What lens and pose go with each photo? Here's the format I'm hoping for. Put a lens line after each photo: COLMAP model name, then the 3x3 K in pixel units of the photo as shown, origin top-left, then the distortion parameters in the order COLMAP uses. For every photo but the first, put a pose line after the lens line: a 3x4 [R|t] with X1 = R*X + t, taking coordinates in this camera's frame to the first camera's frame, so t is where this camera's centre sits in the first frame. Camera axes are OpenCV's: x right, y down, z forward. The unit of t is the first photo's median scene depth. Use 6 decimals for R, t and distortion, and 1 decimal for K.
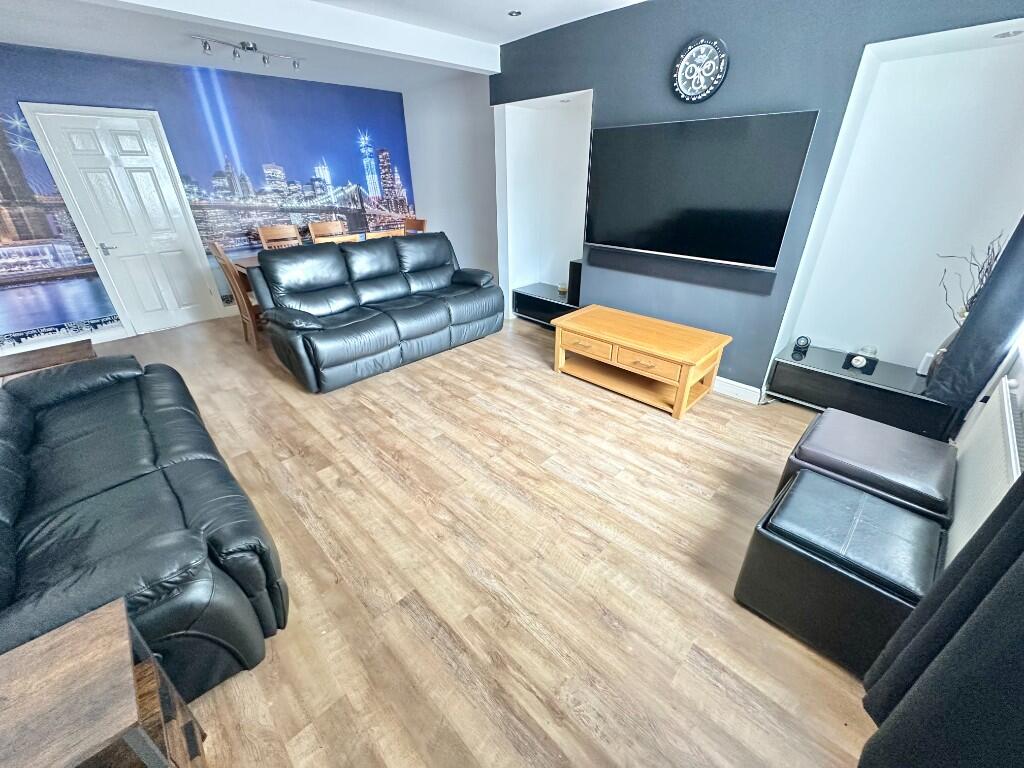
lens RADIAL K [[408.1, 0, 513.5], [0, 408.1, 384.5], [0, 0, 1]] dist [-0.000311, 0.000025]
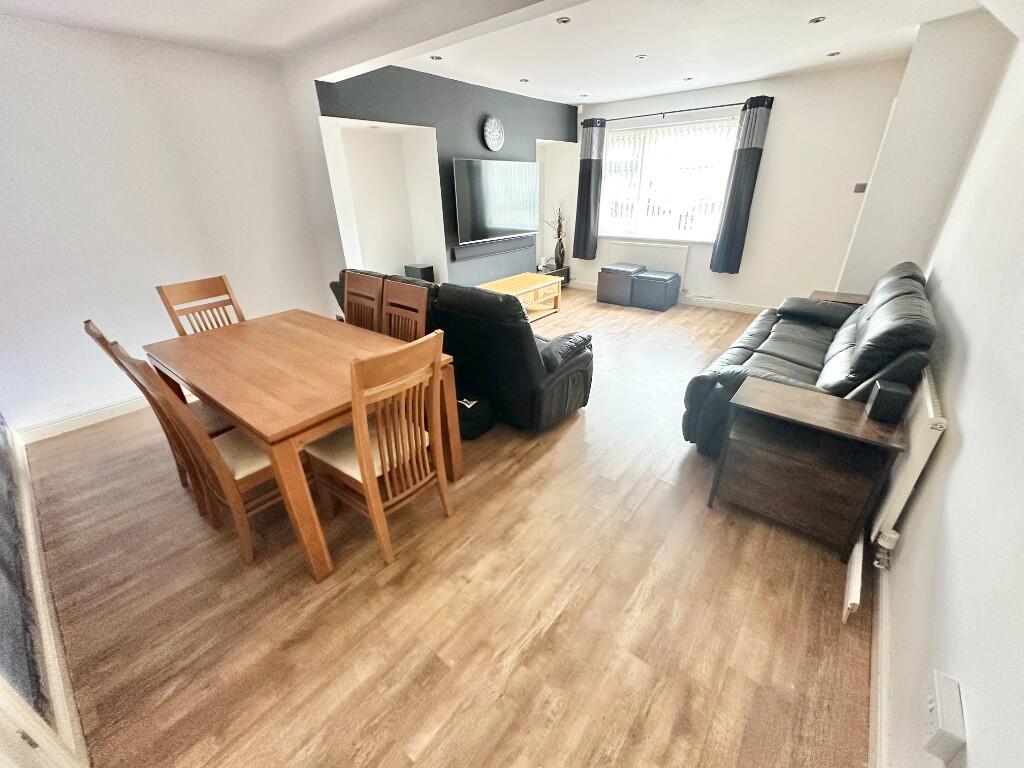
lens RADIAL K [[408.1, 0, 513.4], [0, 408.1, 381.7], [0, 0, 1]] dist [-0.000311, 0.000025]
pose [[-0.101186, -0.419909, 0.901908, -1.904335], [0.477129, 0.775018, 0.414361, -0.733661], [-0.872989, 0.472254, 0.121930, 1.425627]]
